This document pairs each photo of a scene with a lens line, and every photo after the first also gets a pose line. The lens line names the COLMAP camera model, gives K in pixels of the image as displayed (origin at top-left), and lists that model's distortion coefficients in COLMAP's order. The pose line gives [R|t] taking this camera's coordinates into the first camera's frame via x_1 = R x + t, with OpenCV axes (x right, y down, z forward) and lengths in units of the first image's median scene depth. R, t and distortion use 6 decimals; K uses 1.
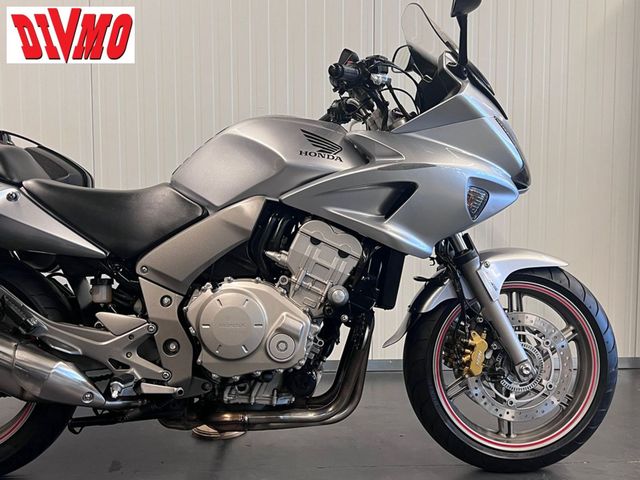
lens RADIAL K [[706.4, 0, 320.0], [0, 706.4, 240.0], [0, 0, 1]] dist [0.196518, -0.583500]
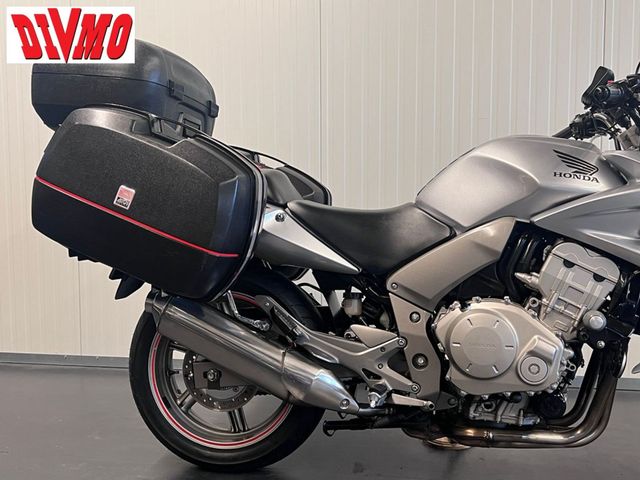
lens RADIAL K [[706.4, 0, 320.0], [0, 706.4, 240.0], [0, 0, 1]] dist [0.196518, -0.583500]
pose [[0.973086, 0.016087, -0.229881, -0.113752], [-0.013920, 0.999842, 0.011047, -0.037727], [0.230022, -0.007550, 0.973156, -0.049571]]
